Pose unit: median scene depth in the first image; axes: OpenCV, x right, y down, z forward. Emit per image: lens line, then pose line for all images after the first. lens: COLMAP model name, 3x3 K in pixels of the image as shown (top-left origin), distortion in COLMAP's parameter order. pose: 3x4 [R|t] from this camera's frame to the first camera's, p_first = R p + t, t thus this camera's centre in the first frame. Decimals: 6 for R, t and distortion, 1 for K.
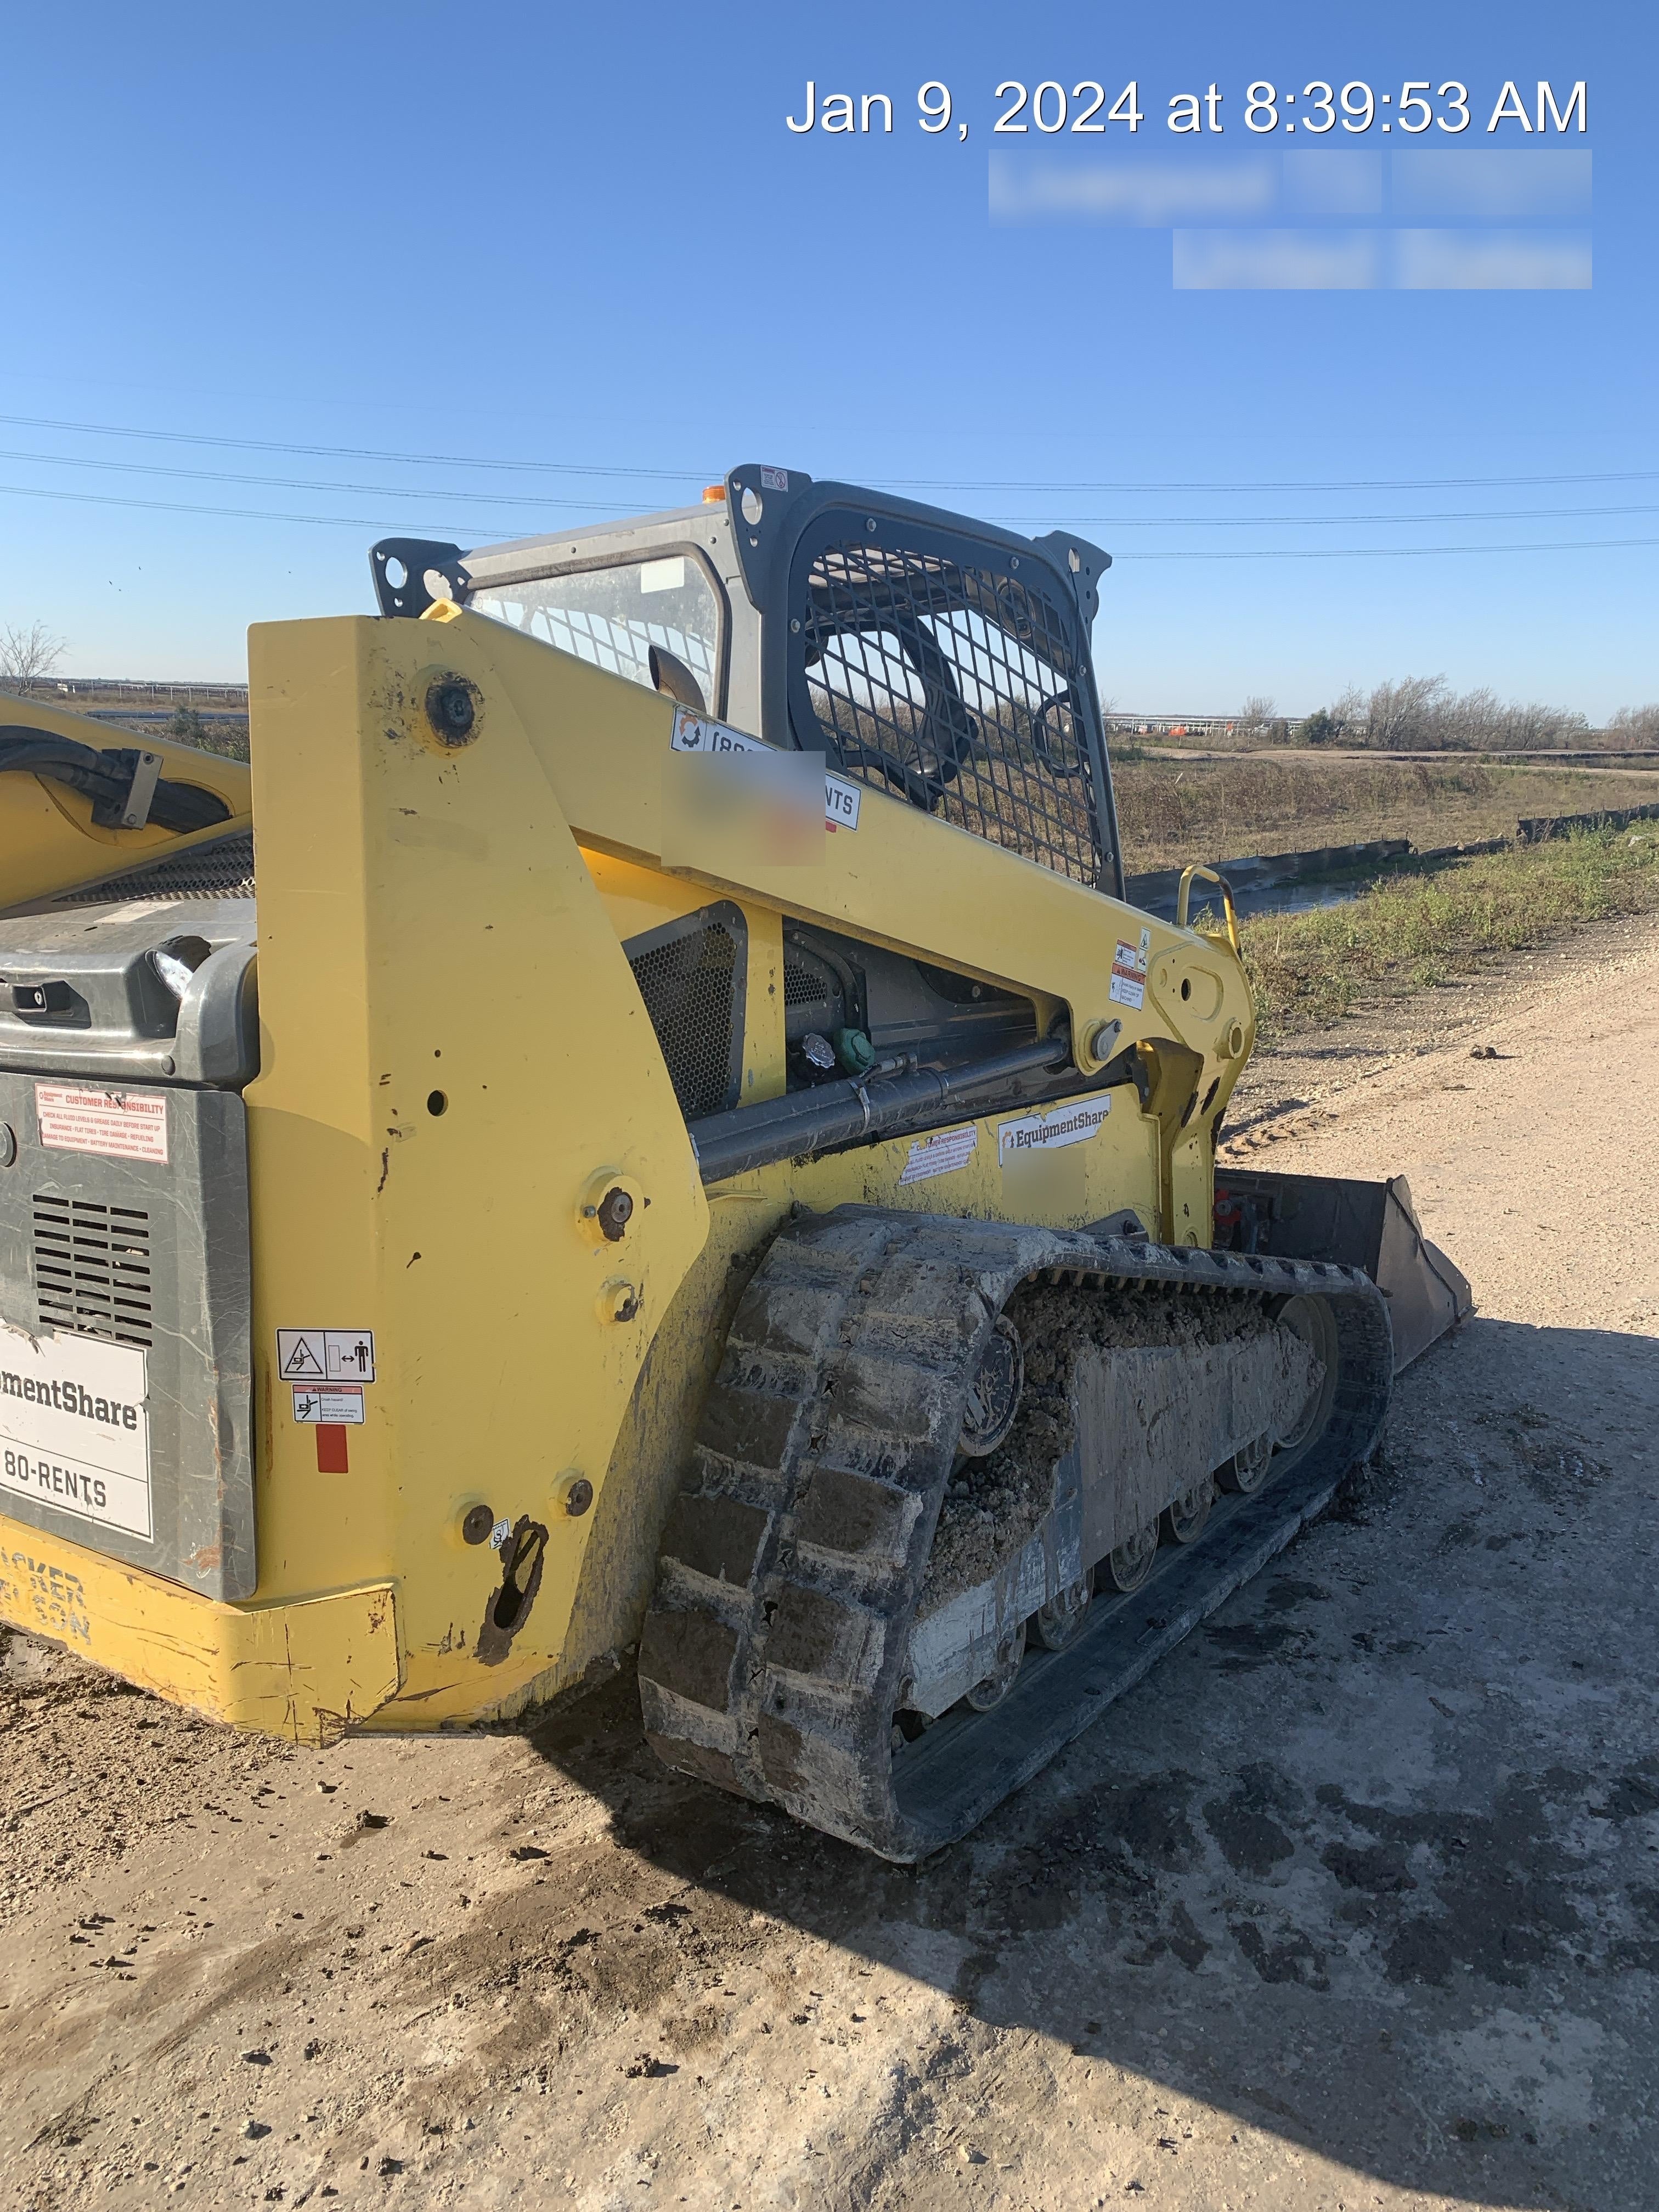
lens RADIAL K [[1666.5, 0, 829.5], [0, 1666.5, 1106.0], [0, 0, 1]] dist [0.045225, -0.036621]
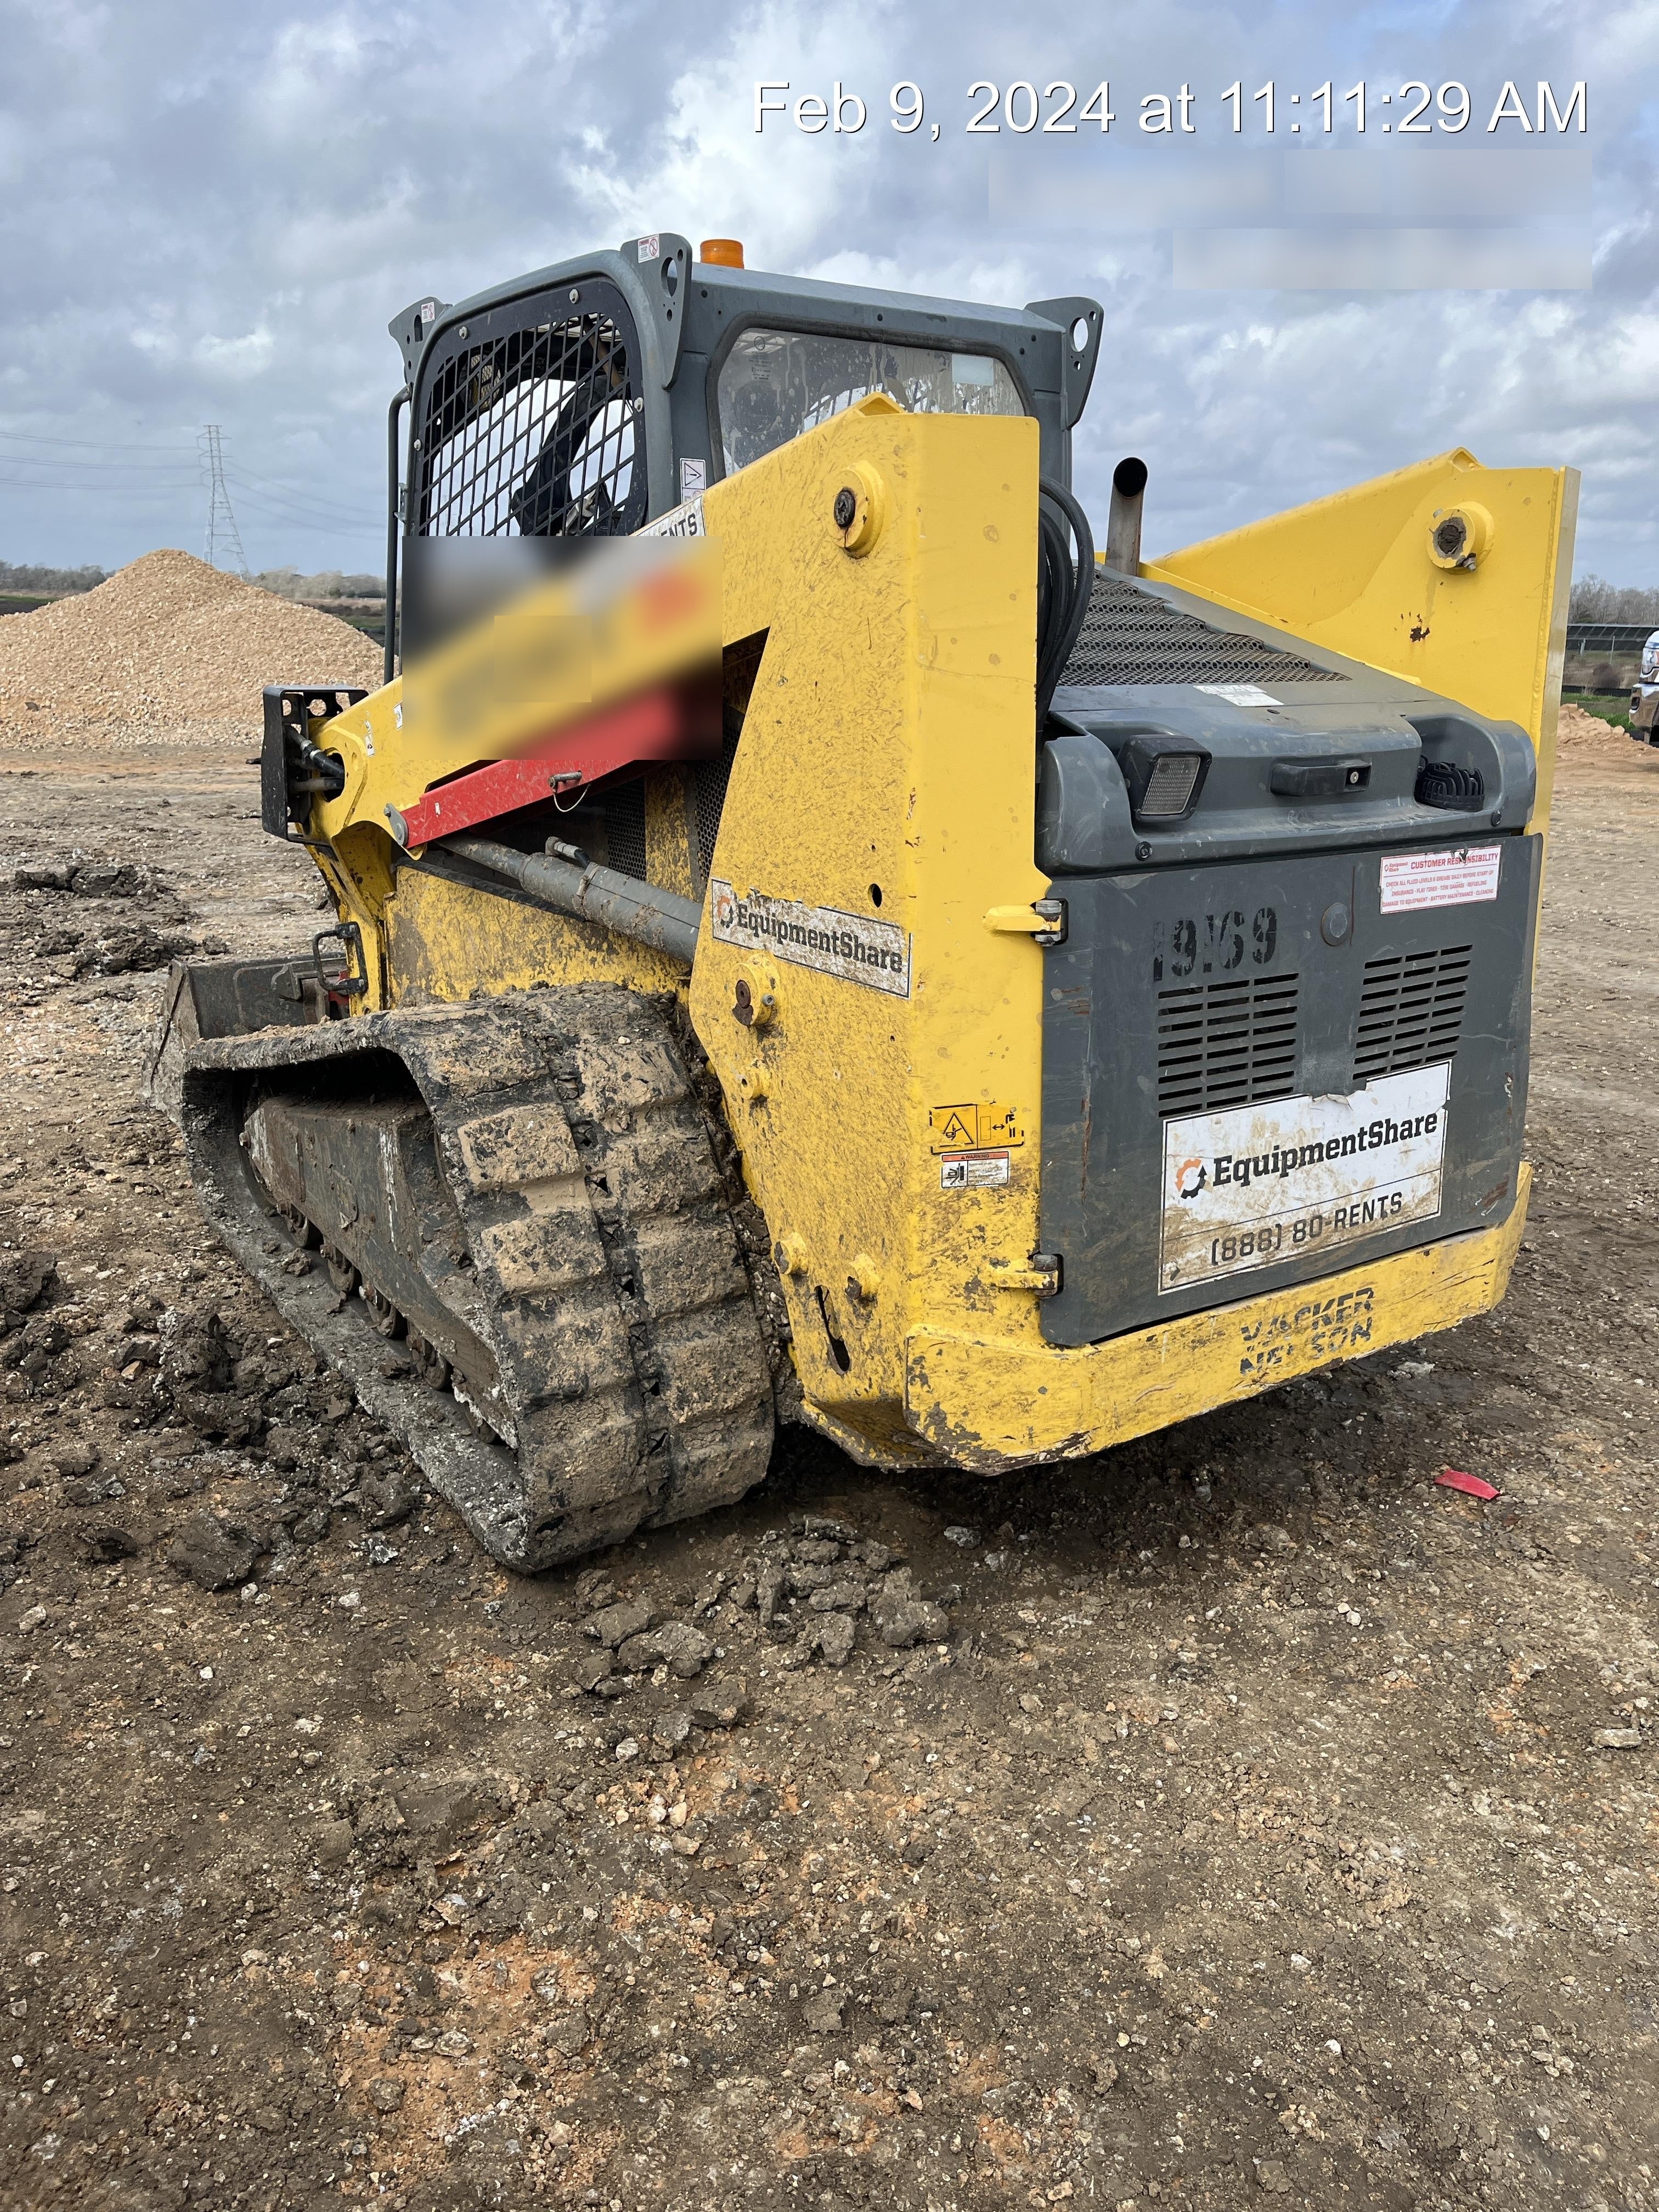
lens RADIAL K [[1613.4, 0, 834.7], [0, 1613.4, 1135.5], [0, 0, 1]] dist [0.005127, -0.001321]
pose [[0.344172, -0.252368, 0.904354, -1.564571], [0.114464, 0.967292, 0.226370, -0.114803], [-0.931903, 0.025605, 0.361802, 0.946829]]
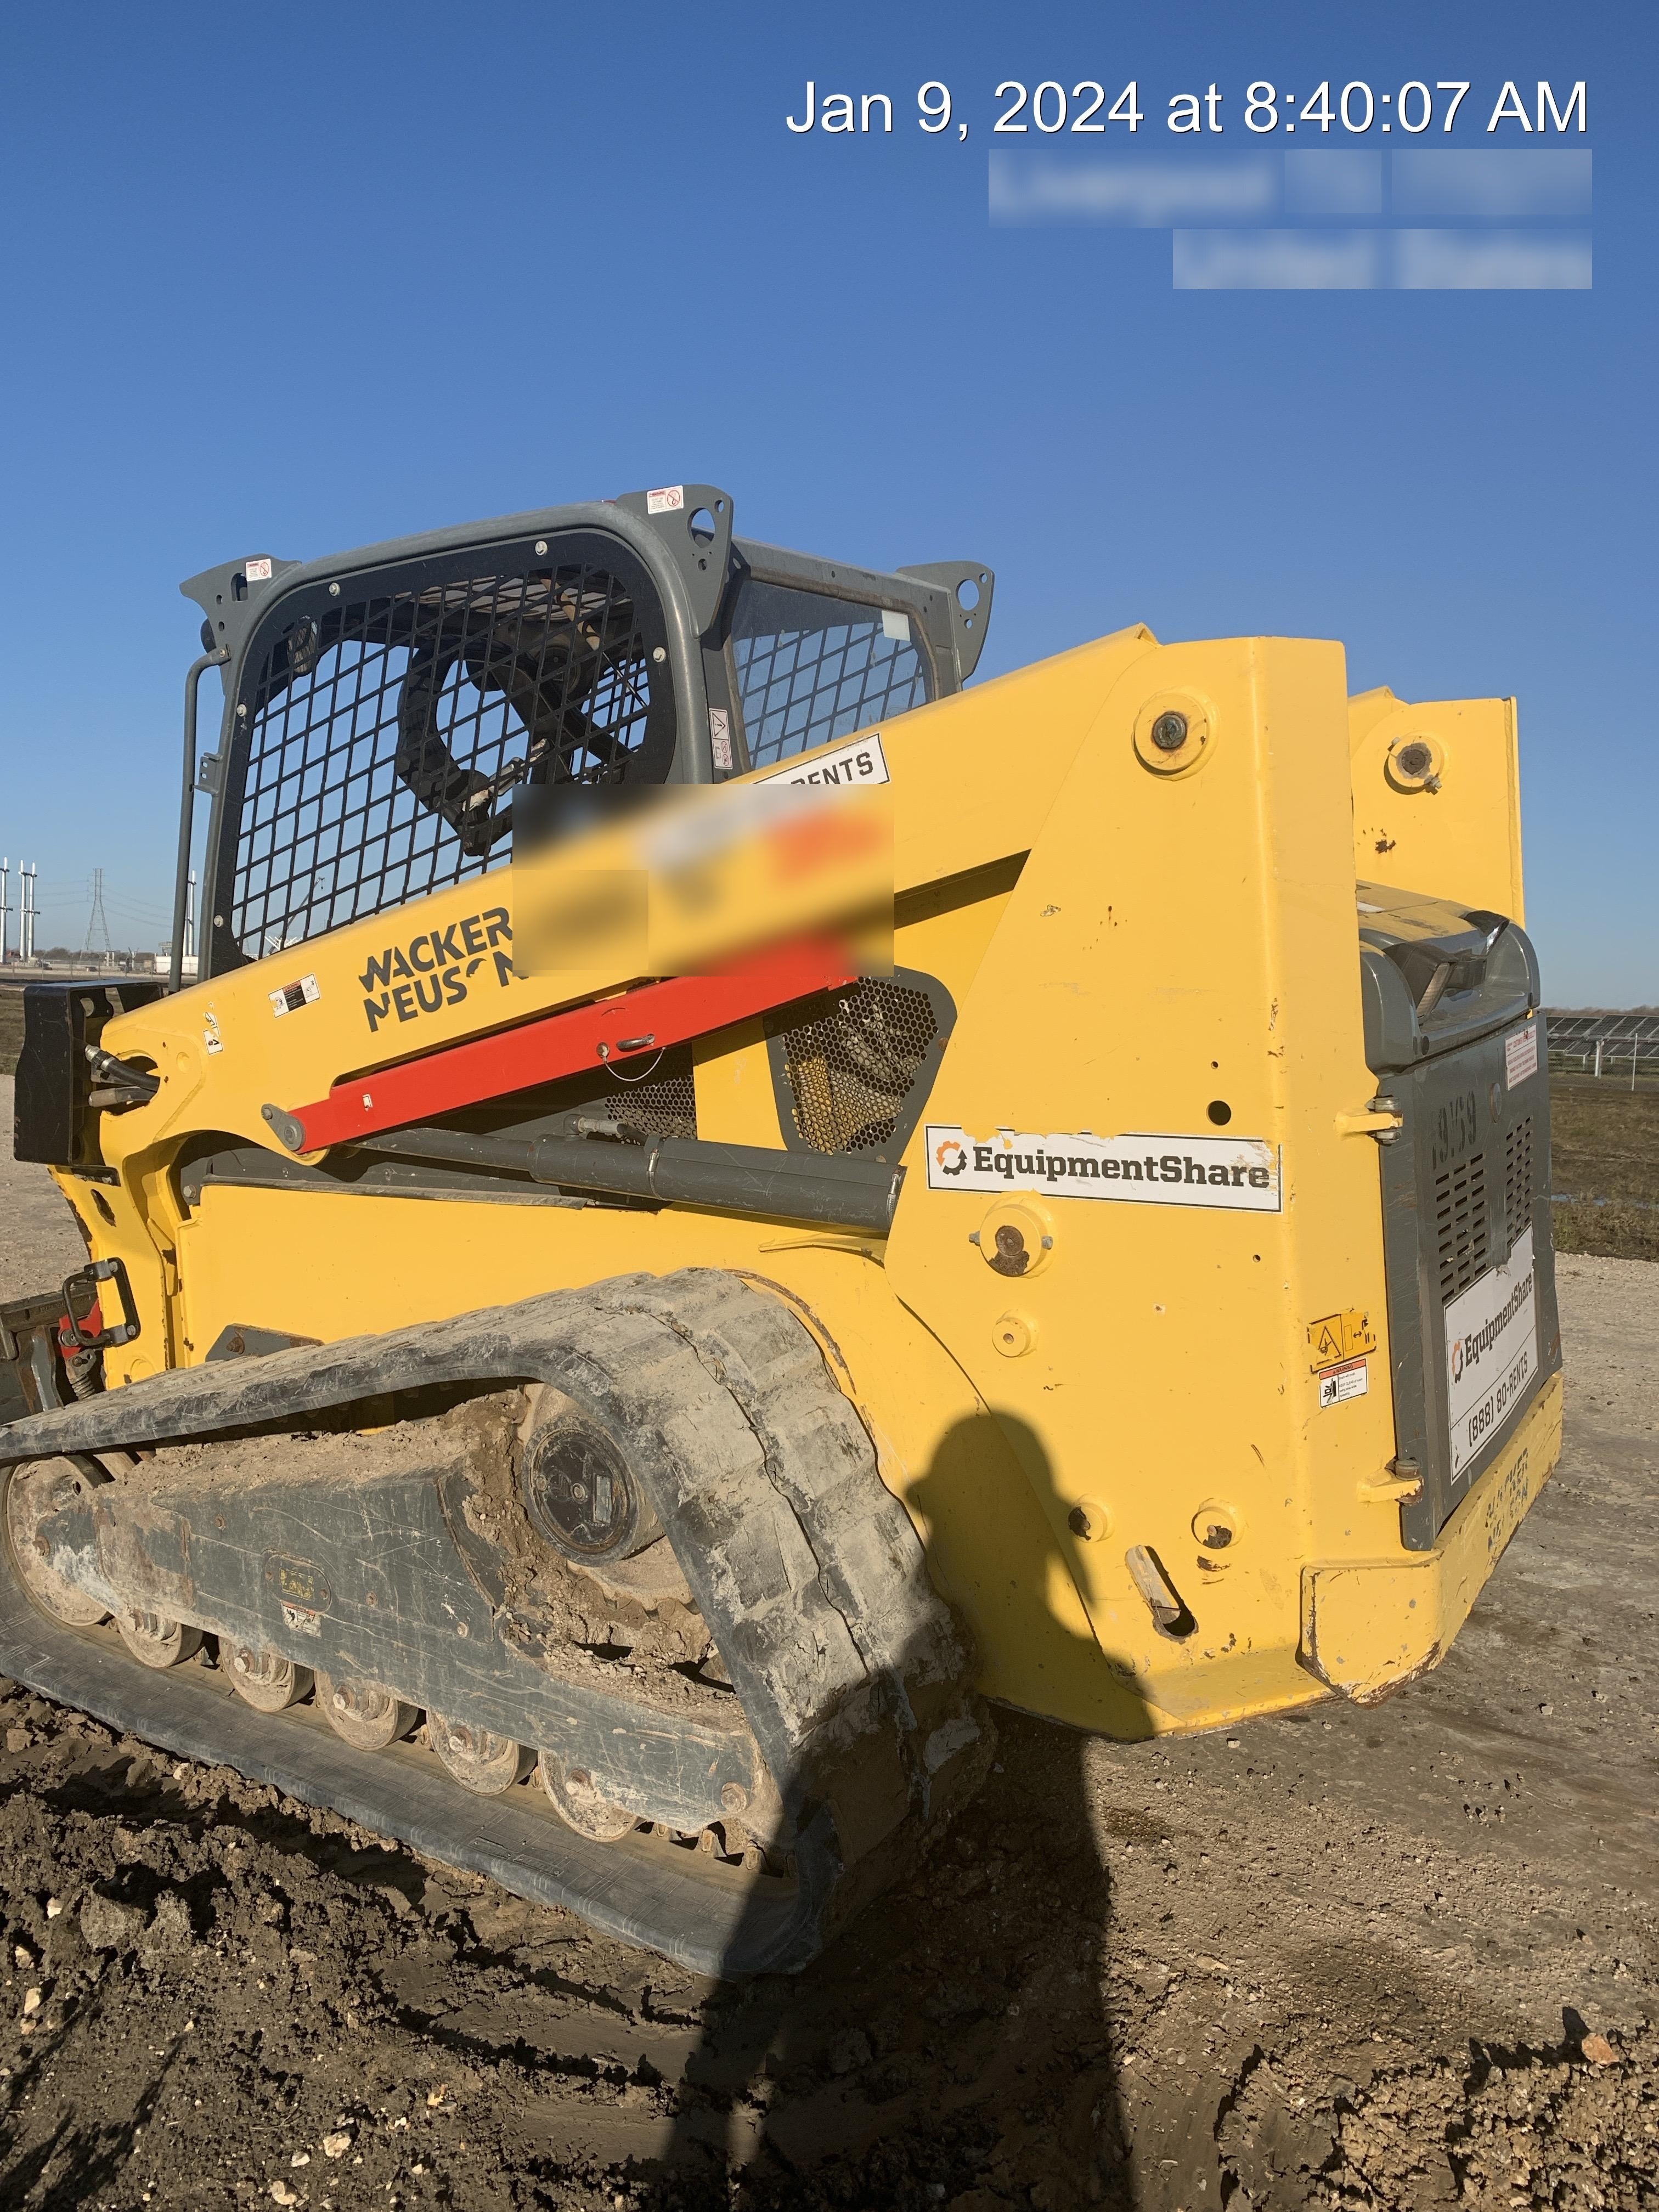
lens RADIAL K [[1644.0, 0, 773.7], [0, 1644.0, 1110.6], [0, 0, 1]] dist [-0.007984, -0.005524]
pose [[-0.029085, -0.102213, 0.994337, -1.576592], [0.189459, 0.976162, 0.105886, -0.178602], [-0.981458, 0.191466, -0.009027, 1.502126]]
